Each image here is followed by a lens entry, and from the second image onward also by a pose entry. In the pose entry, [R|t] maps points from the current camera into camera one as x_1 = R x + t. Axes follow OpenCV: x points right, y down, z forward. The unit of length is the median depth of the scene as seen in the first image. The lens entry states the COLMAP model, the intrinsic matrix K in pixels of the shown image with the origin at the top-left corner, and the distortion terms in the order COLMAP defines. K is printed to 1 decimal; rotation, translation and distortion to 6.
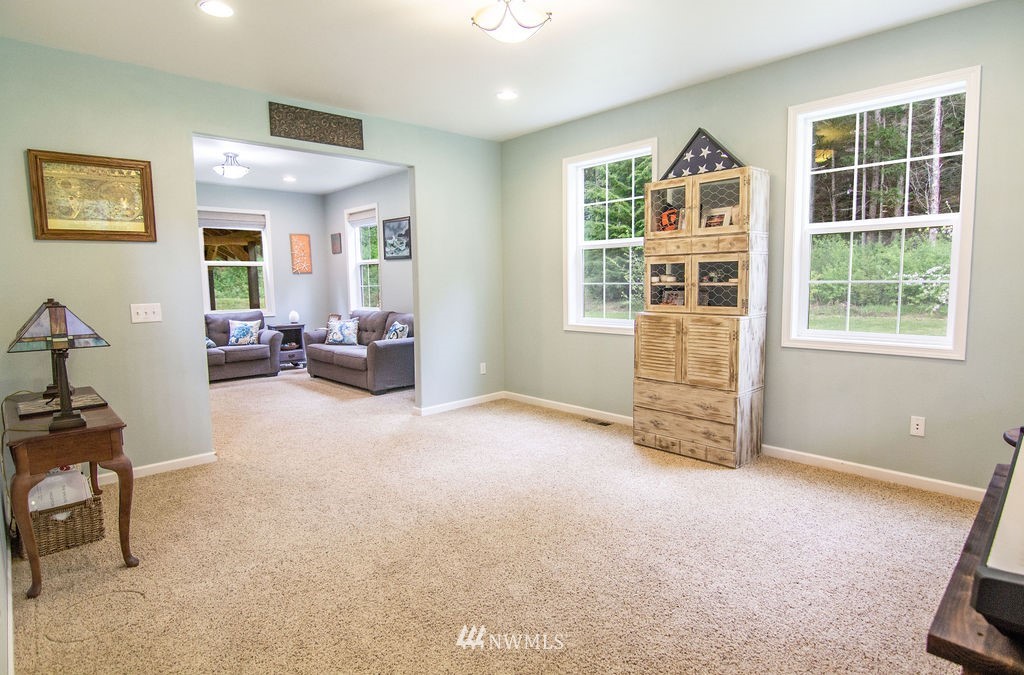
lens RADIAL K [[530.1, 0, 508.2], [0, 530.1, 334.3], [0, 0, 1]] dist [-0.013781, -0.002454]
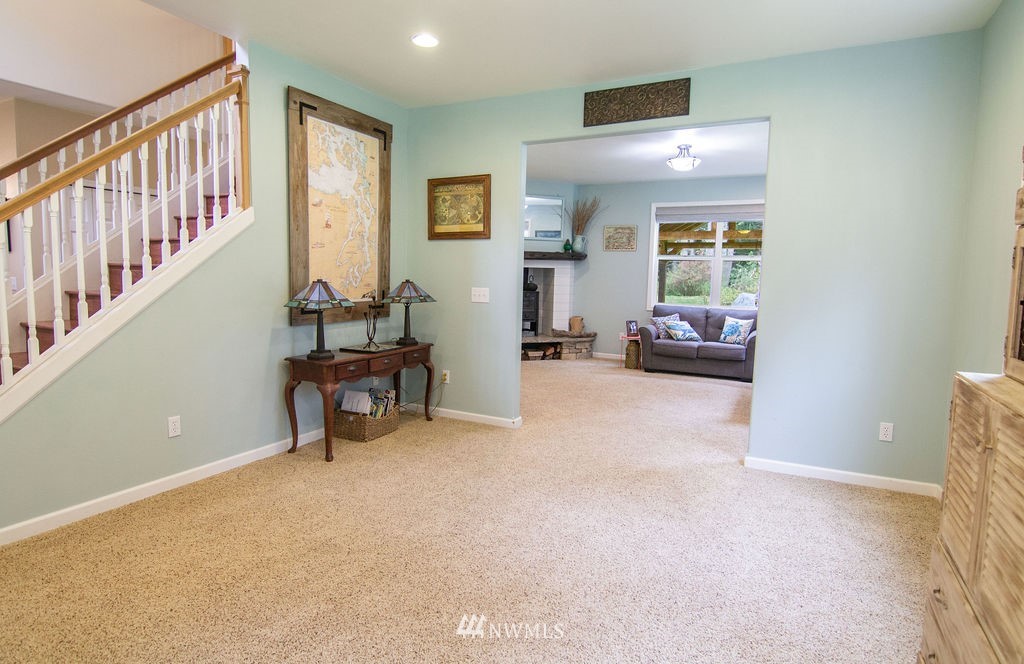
lens RADIAL K [[536.4, 0, 510.7], [0, 536.4, 328.6], [0, 0, 1]] dist [-0.002087, -0.019183]
pose [[0.344781, 0.115597, -0.931538, 0.487270], [-0.122287, 0.989462, 0.077524, -0.061886], [0.930684, 0.087186, 0.355284, 0.544619]]
